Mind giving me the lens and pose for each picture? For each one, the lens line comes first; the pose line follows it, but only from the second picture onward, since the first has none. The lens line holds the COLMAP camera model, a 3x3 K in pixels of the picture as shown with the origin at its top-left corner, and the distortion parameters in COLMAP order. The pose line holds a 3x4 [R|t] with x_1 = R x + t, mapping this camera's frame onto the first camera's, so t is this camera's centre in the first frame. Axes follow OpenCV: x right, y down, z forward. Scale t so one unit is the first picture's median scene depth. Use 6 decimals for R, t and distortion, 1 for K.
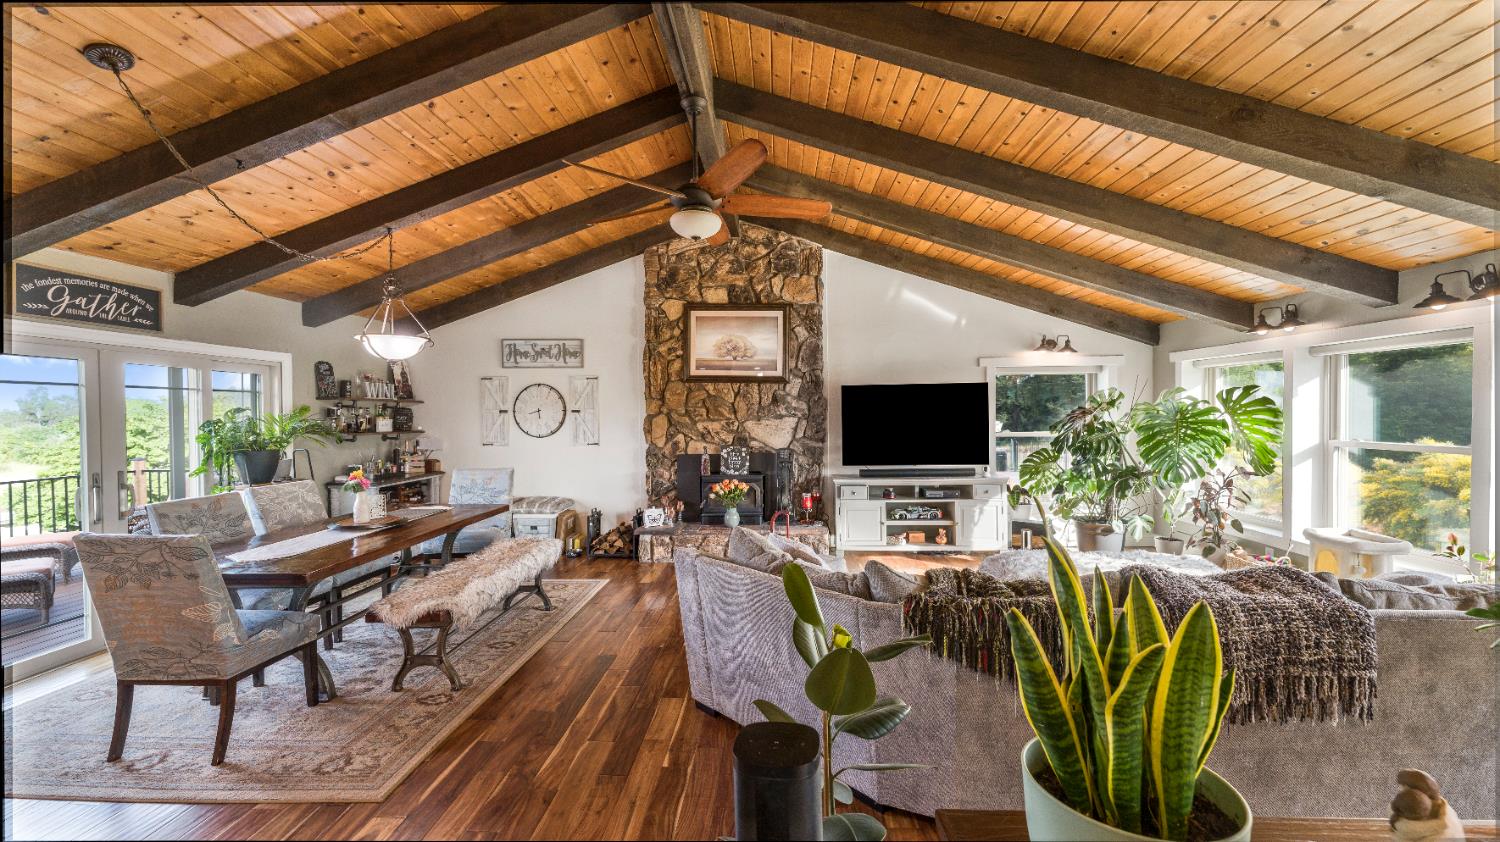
lens RADIAL K [[593.8, 0, 750.0], [0, 593.8, 421.0], [0, 0, 1]] dist [0.000504, 0.000096]
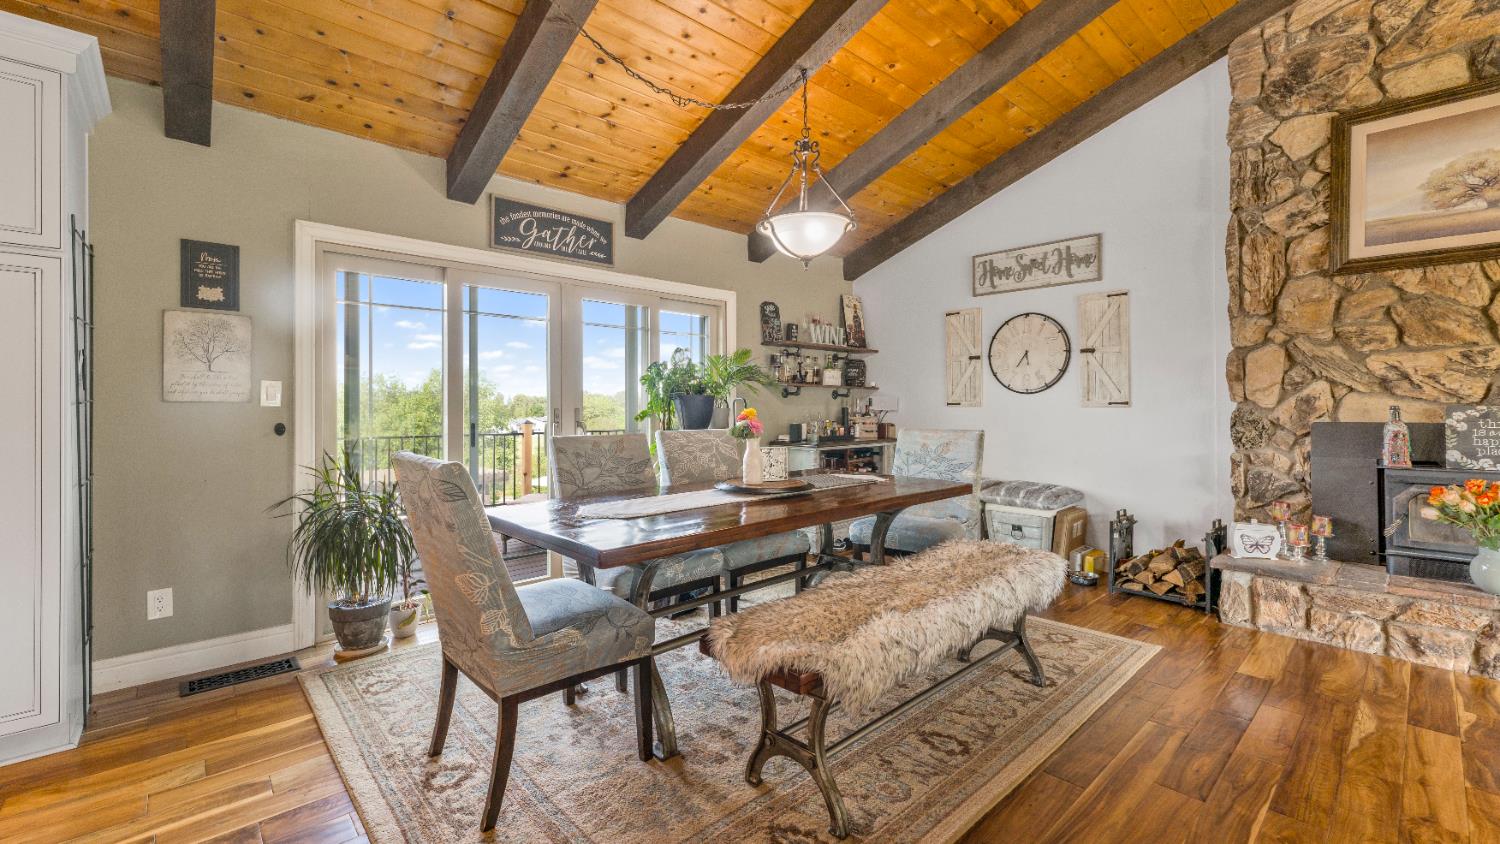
lens RADIAL K [[619.6, 0, 737.4], [0, 619.6, 403.9], [0, 0, 1]] dist [-0.001016, -0.000287]
pose [[0.708145, 0.002305, -0.706063, -0.104230], [-0.011201, 0.999905, -0.007970, 0.054445], [0.705978, 0.013553, 0.708104, 0.309588]]
